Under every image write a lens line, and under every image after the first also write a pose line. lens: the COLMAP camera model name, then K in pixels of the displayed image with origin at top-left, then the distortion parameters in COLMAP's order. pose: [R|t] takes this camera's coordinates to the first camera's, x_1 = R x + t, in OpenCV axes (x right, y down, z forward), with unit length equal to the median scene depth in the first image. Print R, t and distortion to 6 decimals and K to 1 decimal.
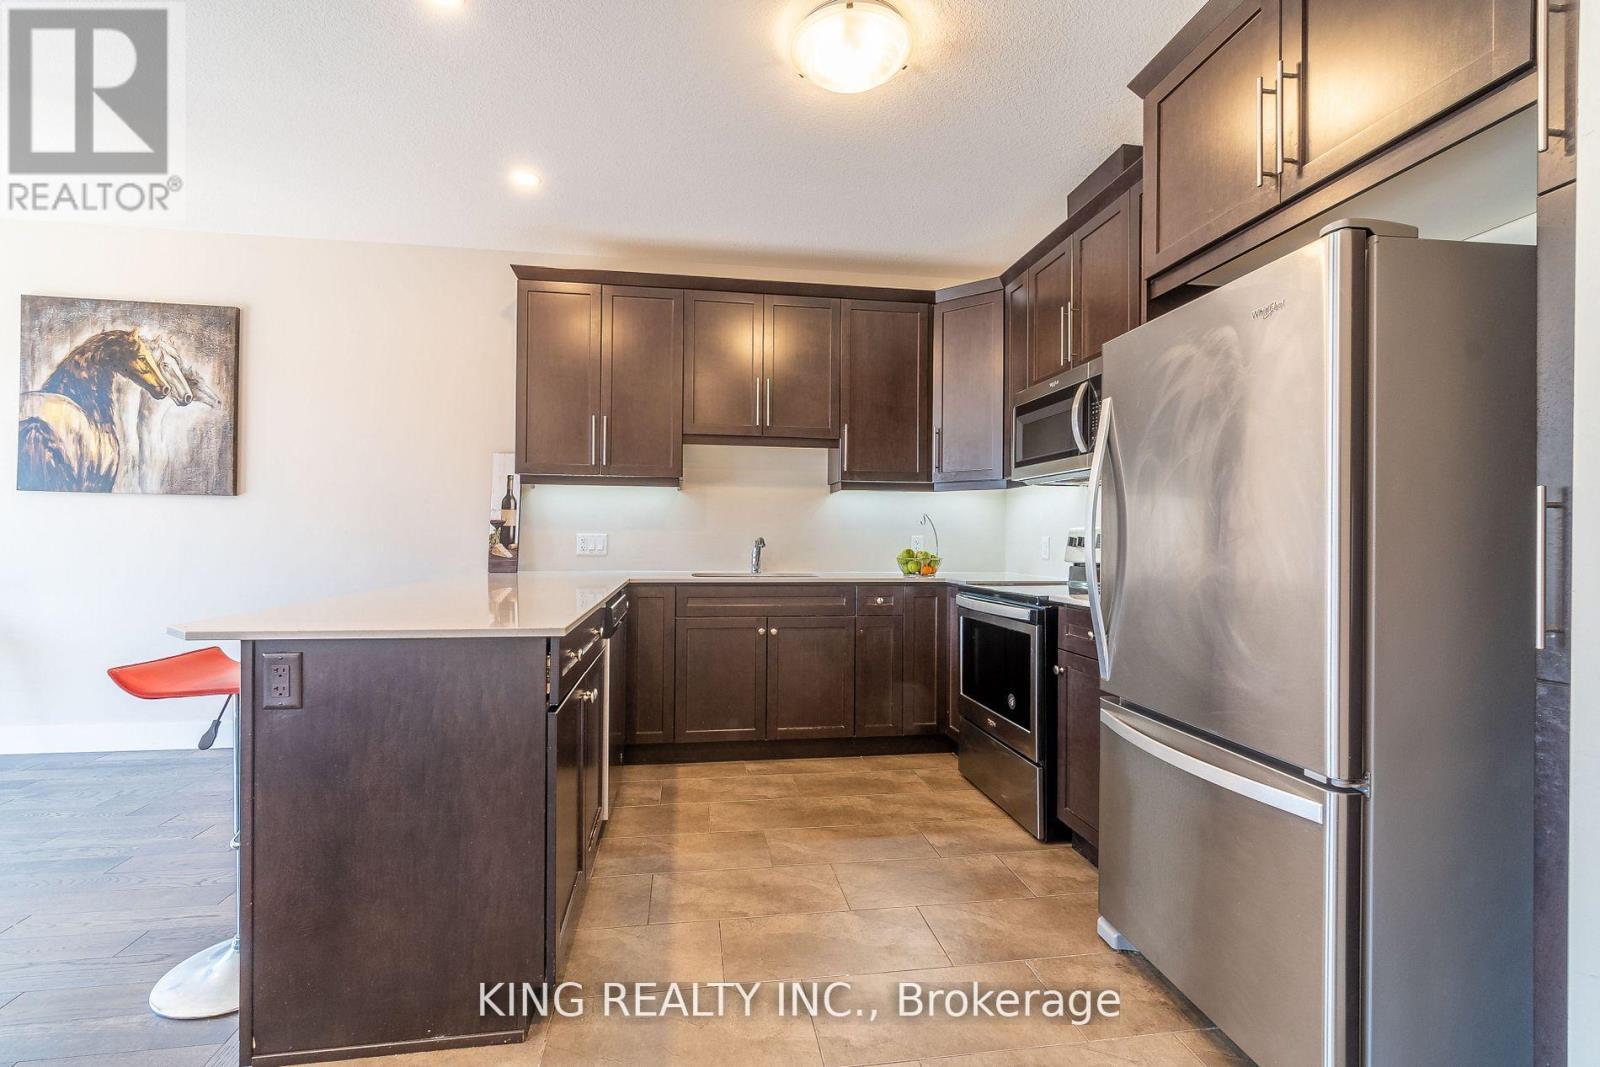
lens RADIAL K [[694.4, 0, 794.1], [0, 694.4, 535.2], [0, 0, 1]] dist [-0.003893, -0.000049]
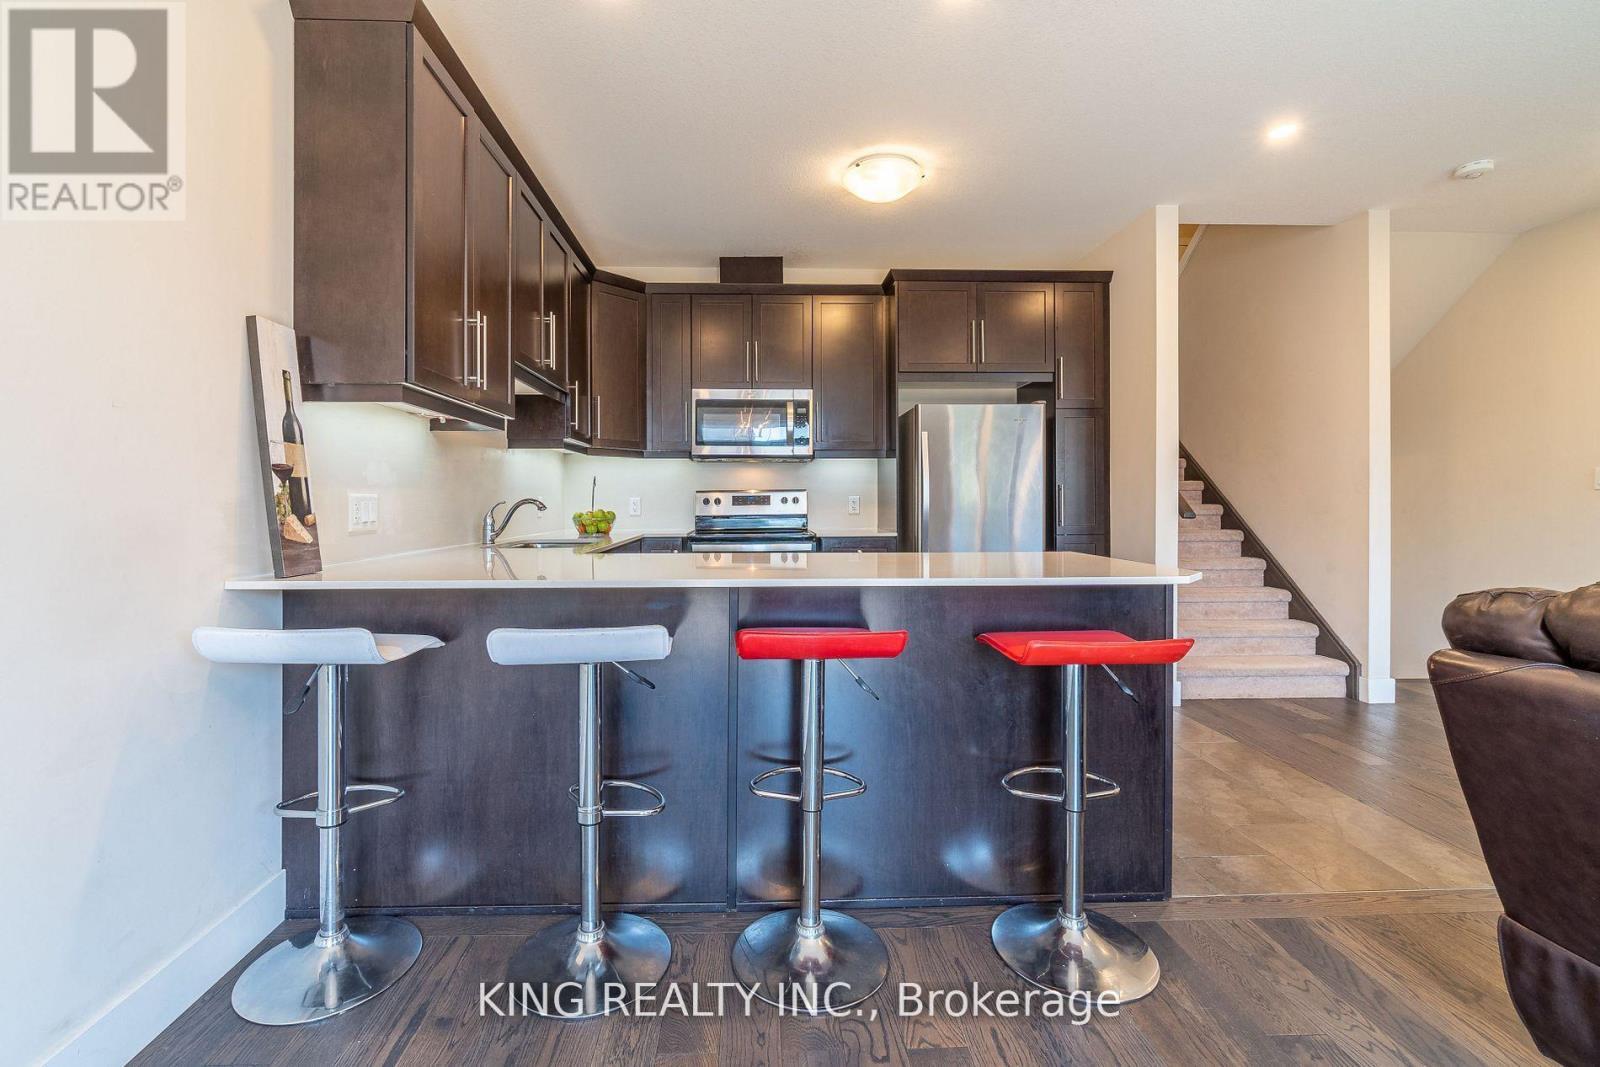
lens RADIAL K [[674.5, 0, 796.3], [0, 674.5, 497.9], [0, 0, 1]] dist [-0.000103, 0.000099]
pose [[0.091913, -0.003199, 0.995762, -0.953116], [-0.000507, 0.999995, 0.003259, -0.001051], [-0.995767, -0.000804, 0.091911, 0.695587]]
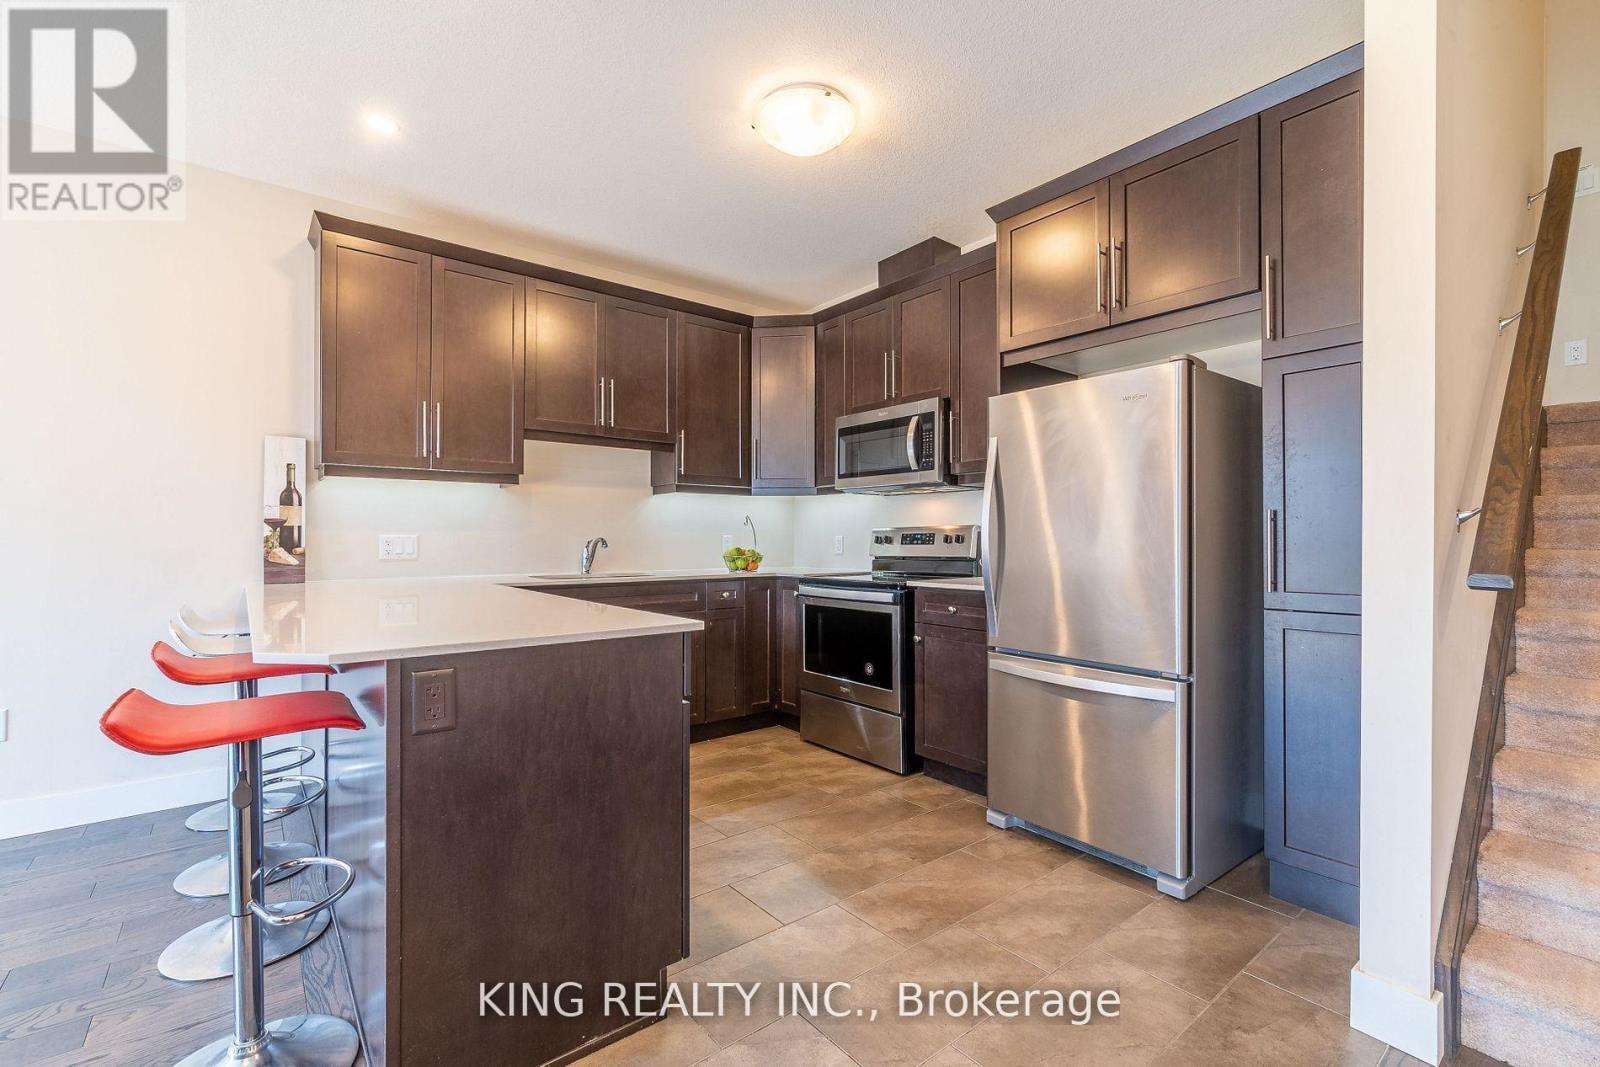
lens RADIAL K [[700.9, 0, 800.0], [0, 700.9, 533.5], [0, 0, 1]] dist [-0.000008, 0.000719]
pose [[0.862485, -0.003609, 0.506070, -0.353533], [0.003762, 0.999993, 0.000719, -0.002934], [-0.506069, 0.001283, 0.862492, -0.012435]]
